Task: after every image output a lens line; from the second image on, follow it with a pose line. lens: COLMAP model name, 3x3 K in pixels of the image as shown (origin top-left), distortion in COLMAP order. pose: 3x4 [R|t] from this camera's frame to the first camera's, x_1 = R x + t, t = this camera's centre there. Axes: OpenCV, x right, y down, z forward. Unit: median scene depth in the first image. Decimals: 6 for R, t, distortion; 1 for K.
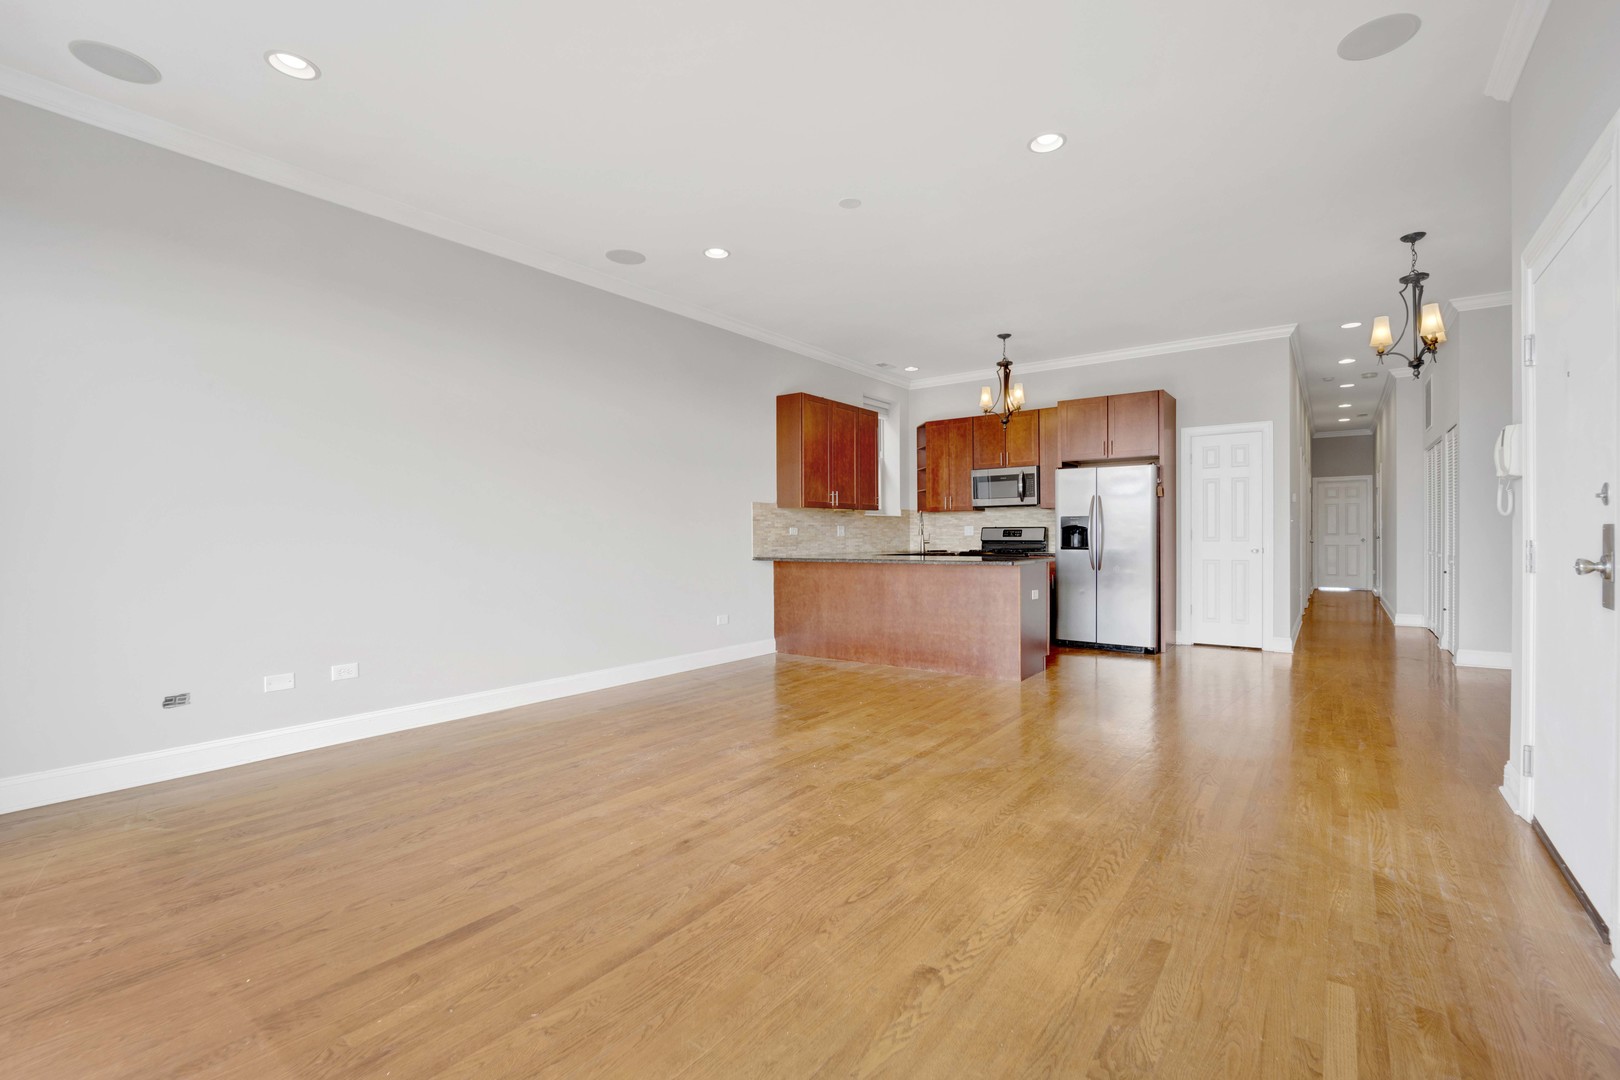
lens RADIAL K [[693.1, 0, 836.8], [0, 693.1, 546.0], [0, 0, 1]] dist [-0.017336, 0.000711]
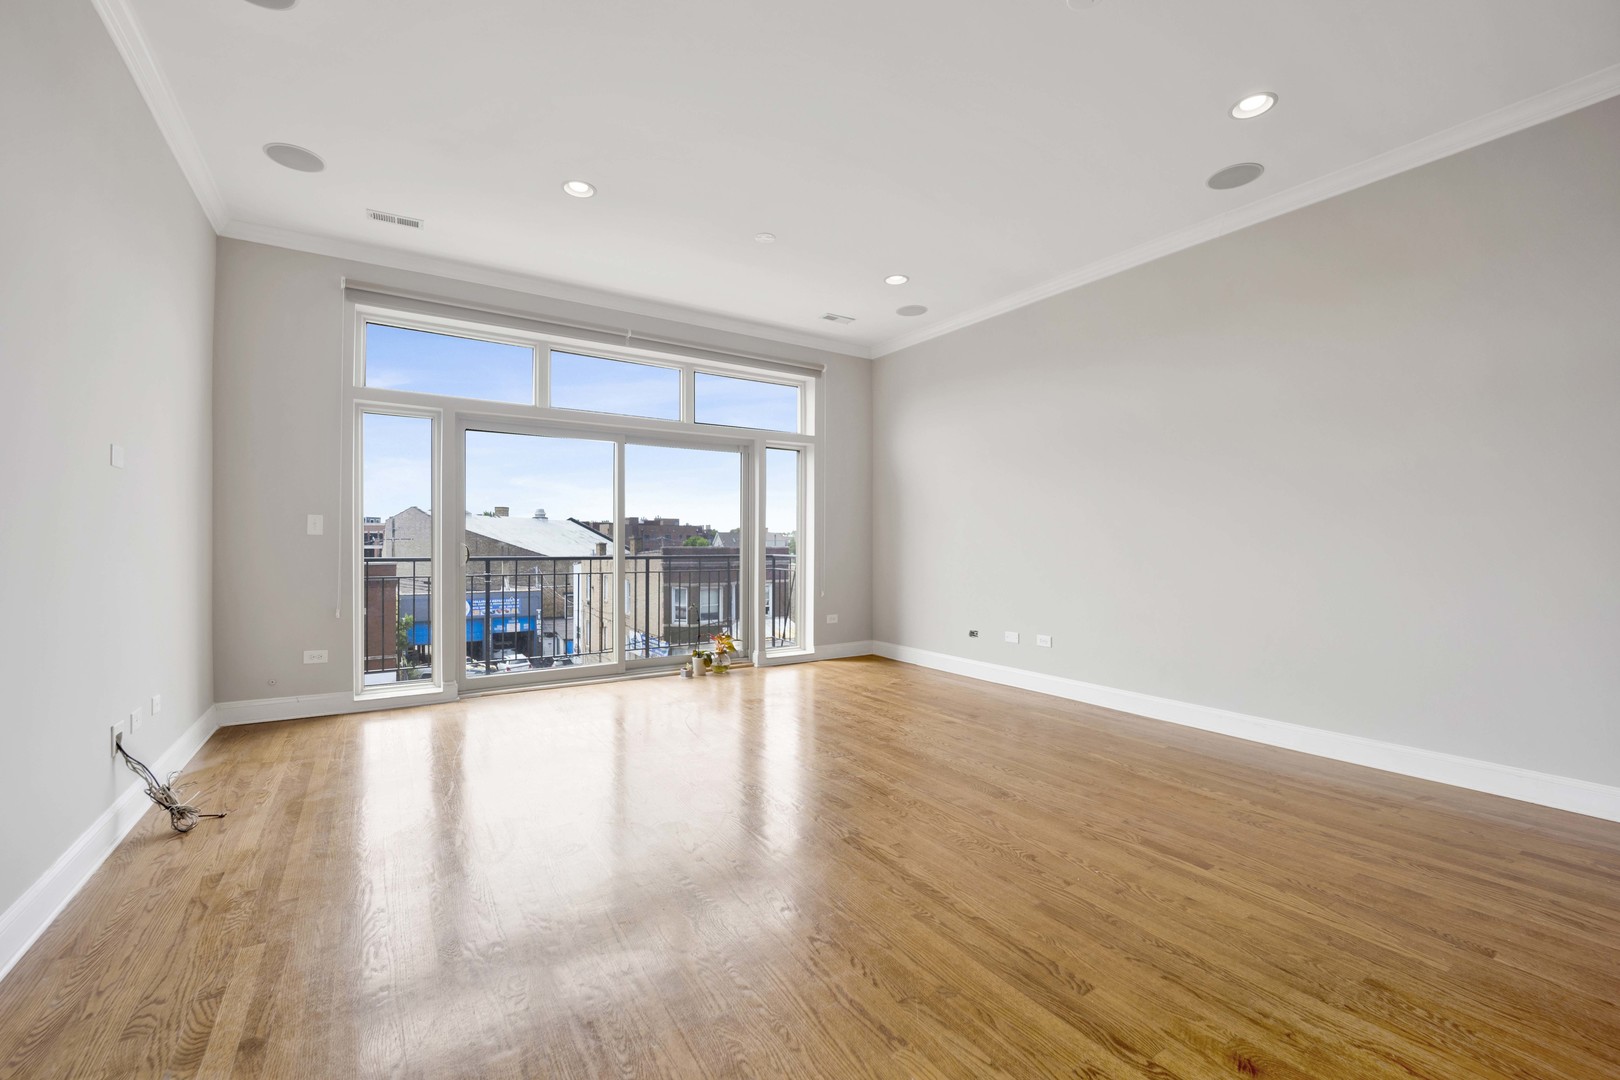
lens RADIAL K [[675.6, 0, 811.5], [0, 675.6, 542.0], [0, 0, 1]] dist [-0.019840, -0.001871]
pose [[-0.357691, 0.005946, -0.933821, 0.399999], [-0.016118, 0.999791, 0.012540, -0.012098], [0.933701, 0.019537, -0.357521, 0.609194]]
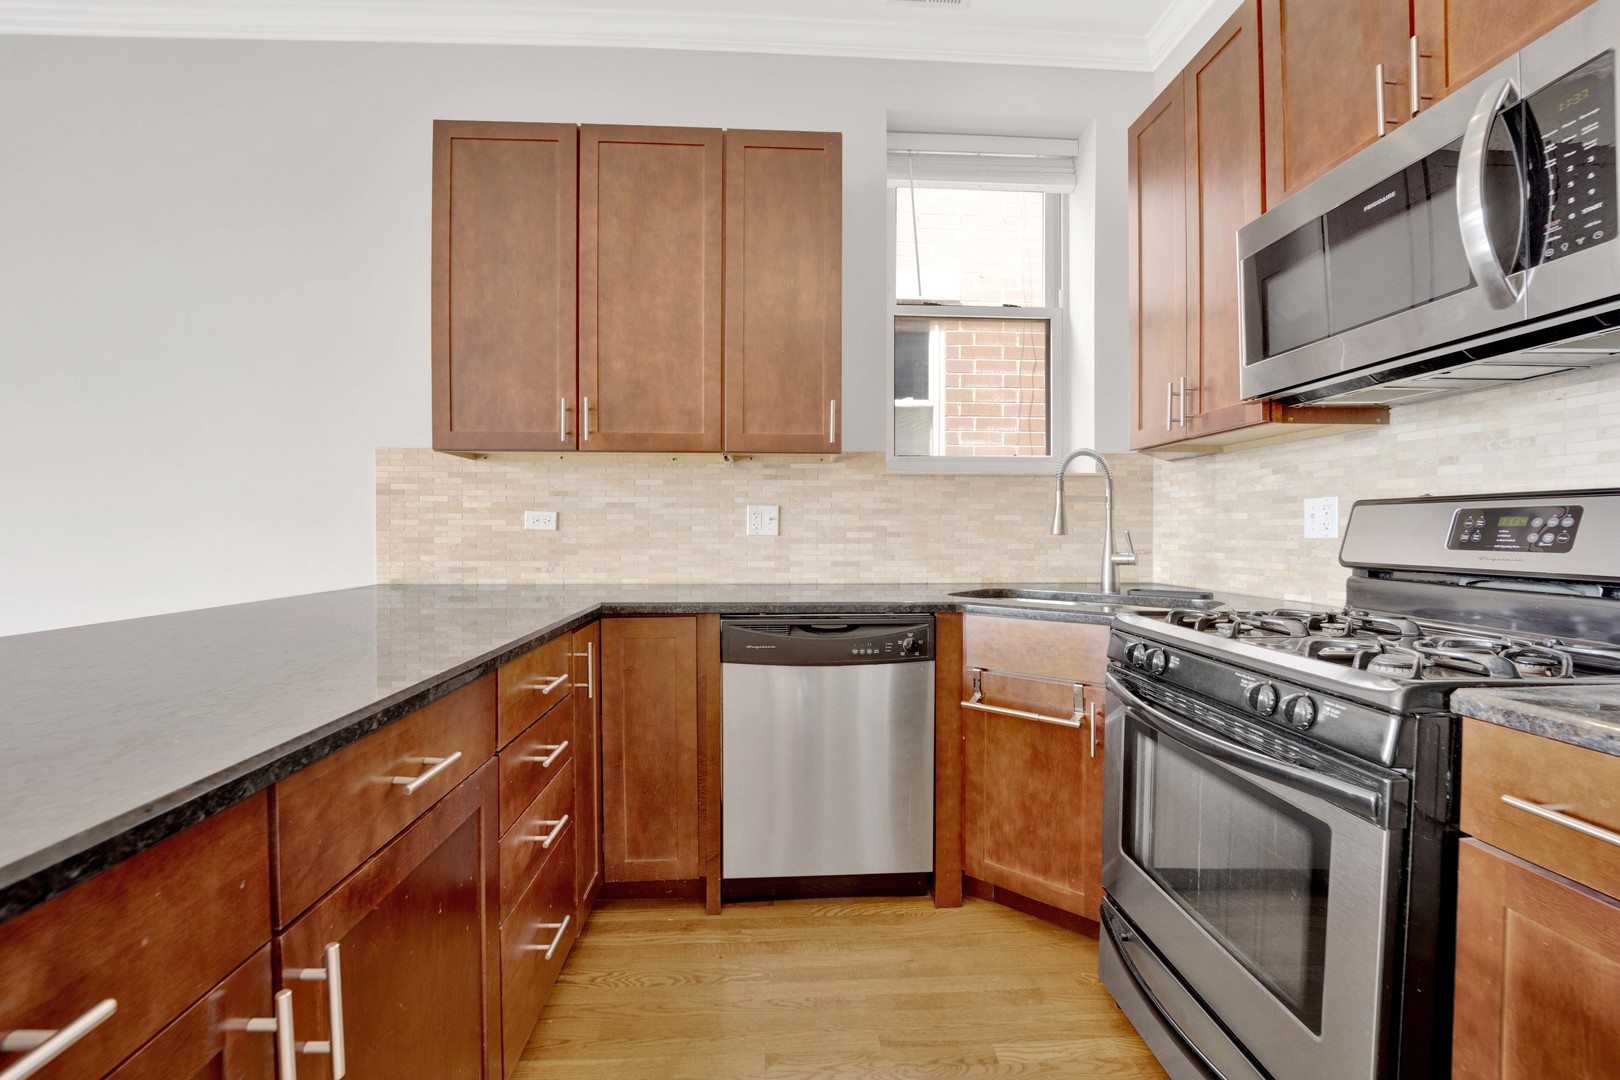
lens RADIAL K [[675.6, 0, 798.0], [0, 675.6, 540.5], [0, 0, 1]] dist [-0.019840, -0.001871]
pose [[0.622590, 0.016802, -0.782368, 0.335218], [-0.019358, 0.999794, 0.006066, -0.016392], [0.782309, 0.011368, 0.622787, 0.947143]]
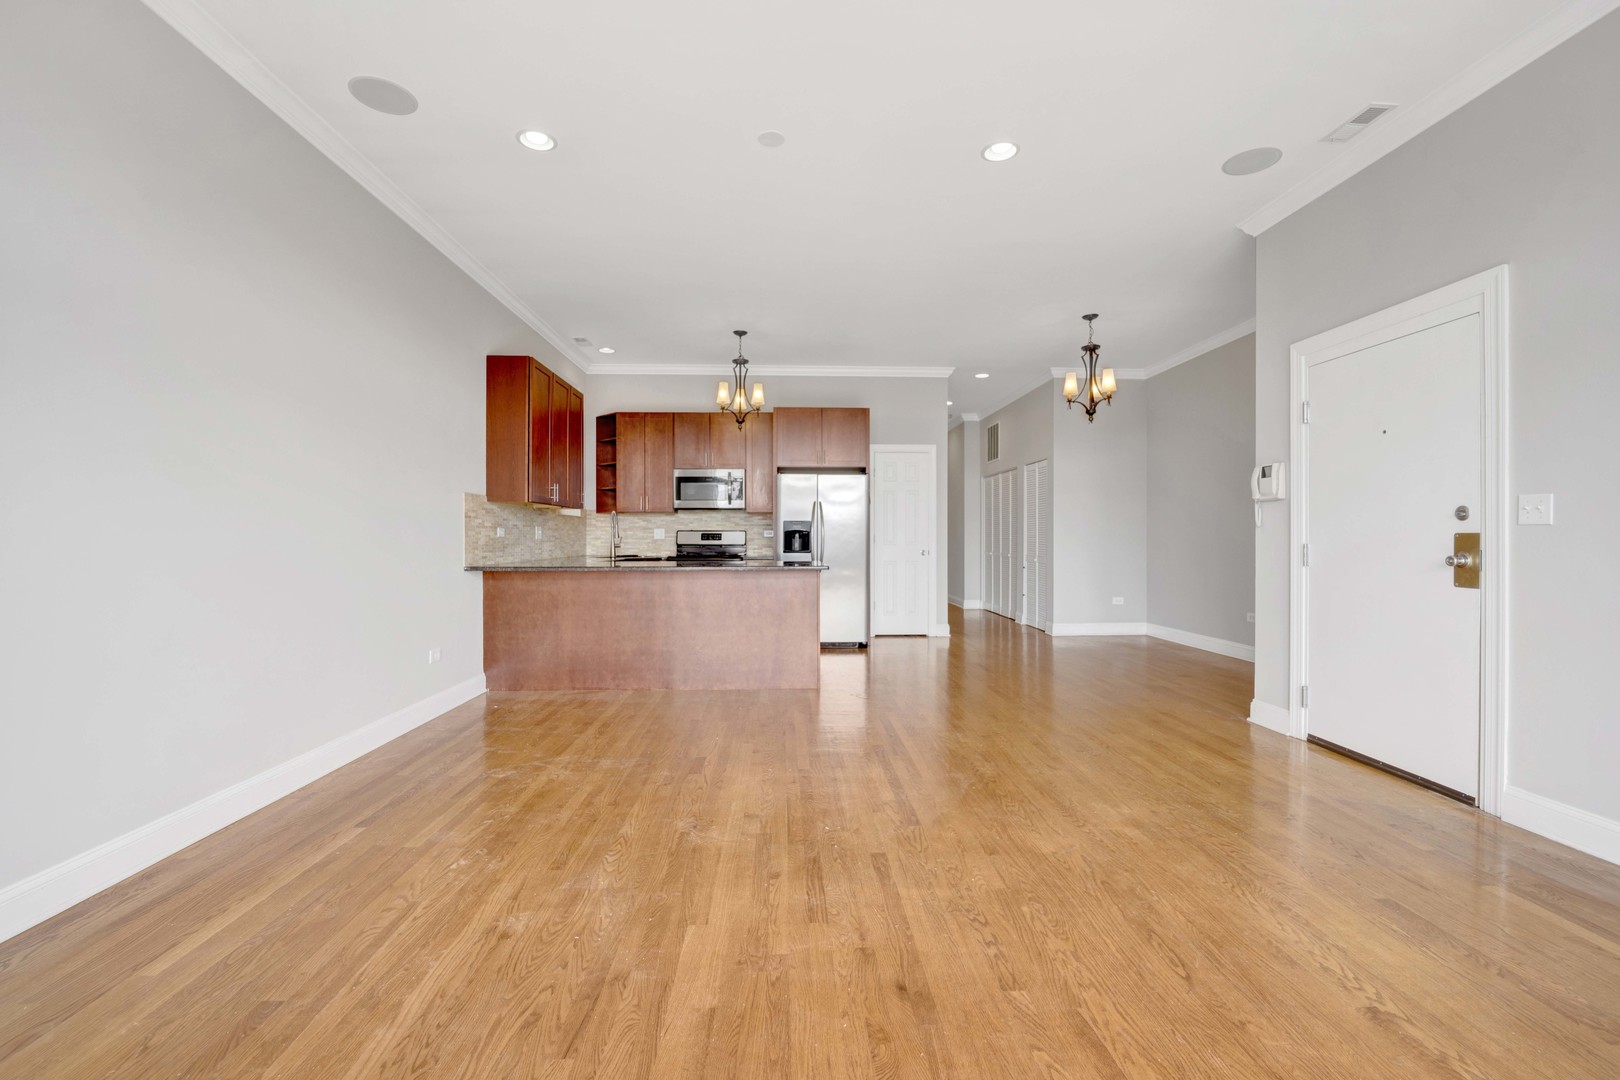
lens RADIAL K [[675.6, 0, 808.8], [0, 675.6, 540.3], [0, 0, 1]] dist [-0.019840, -0.001871]
pose [[0.788682, 0.003587, 0.614791, -0.272426], [0.005656, 0.999898, -0.013090, -0.000560], [-0.614776, 0.013801, 0.788581, 0.209403]]
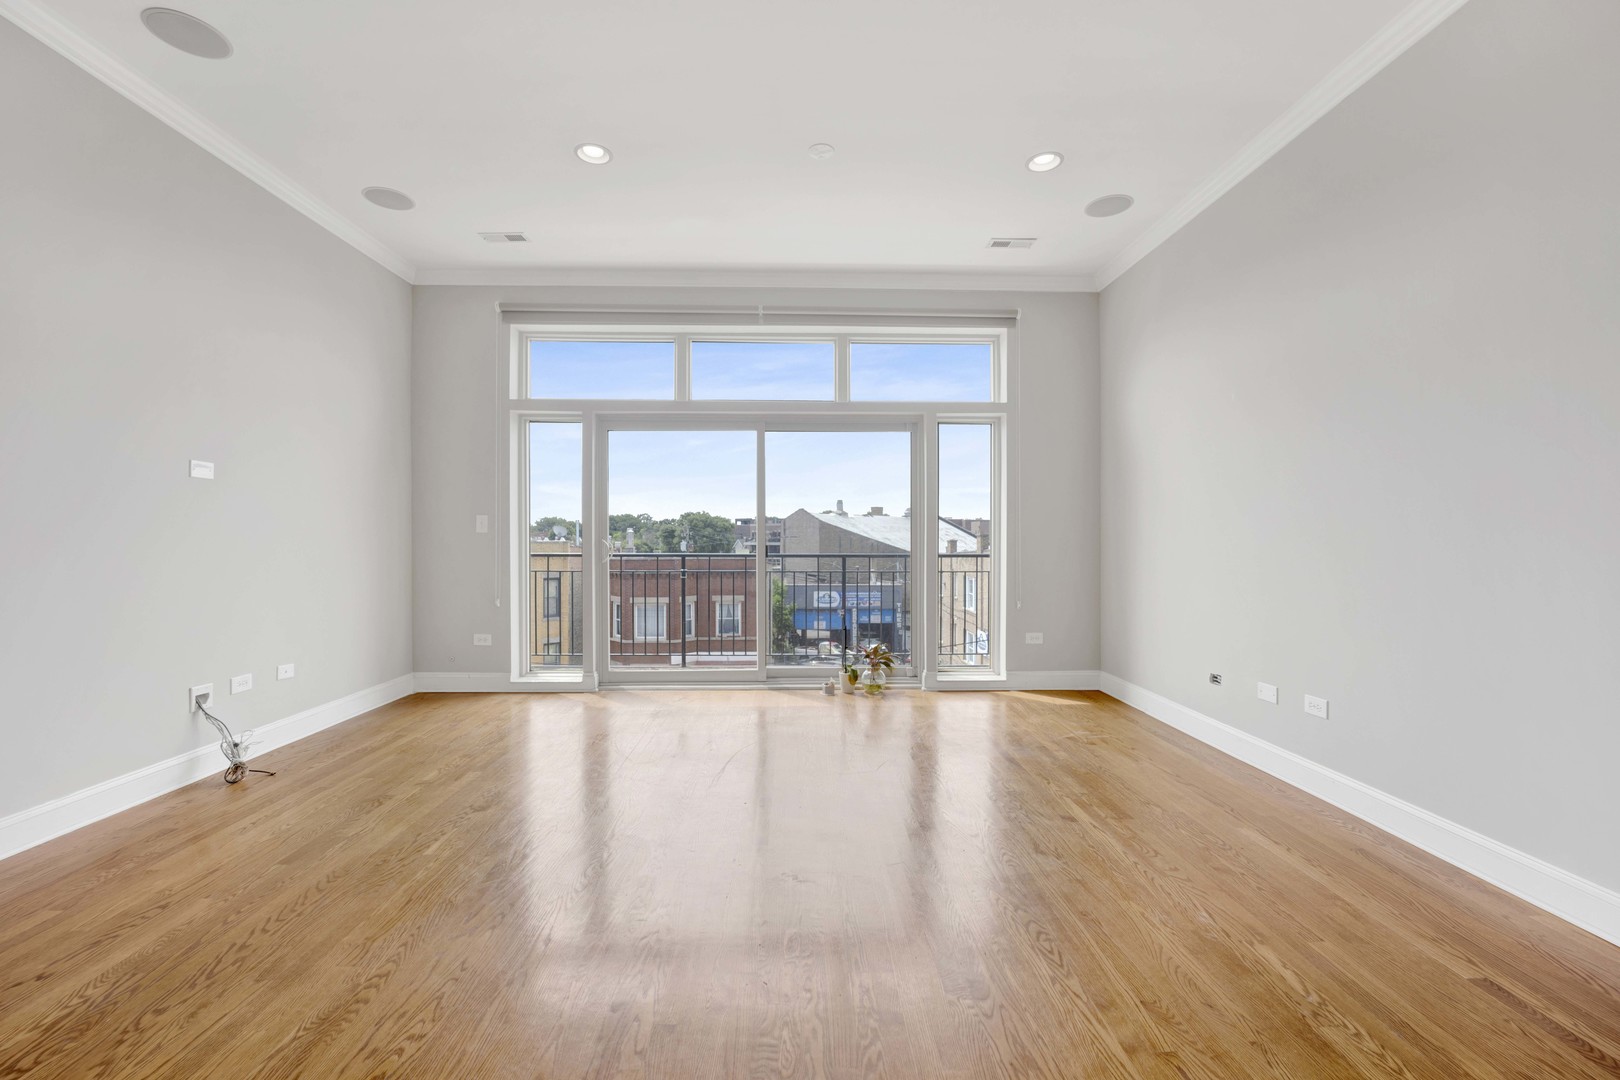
lens RADIAL K [[675.6, 0, 801.3], [0, 675.6, 540.3], [0, 0, 1]] dist [-0.019840, -0.001871]
pose [[-0.801297, 0.007402, -0.598221, 0.126889], [-0.005814, 0.999780, 0.020158, -0.011770], [0.598238, 0.019630, -0.801078, 0.734462]]
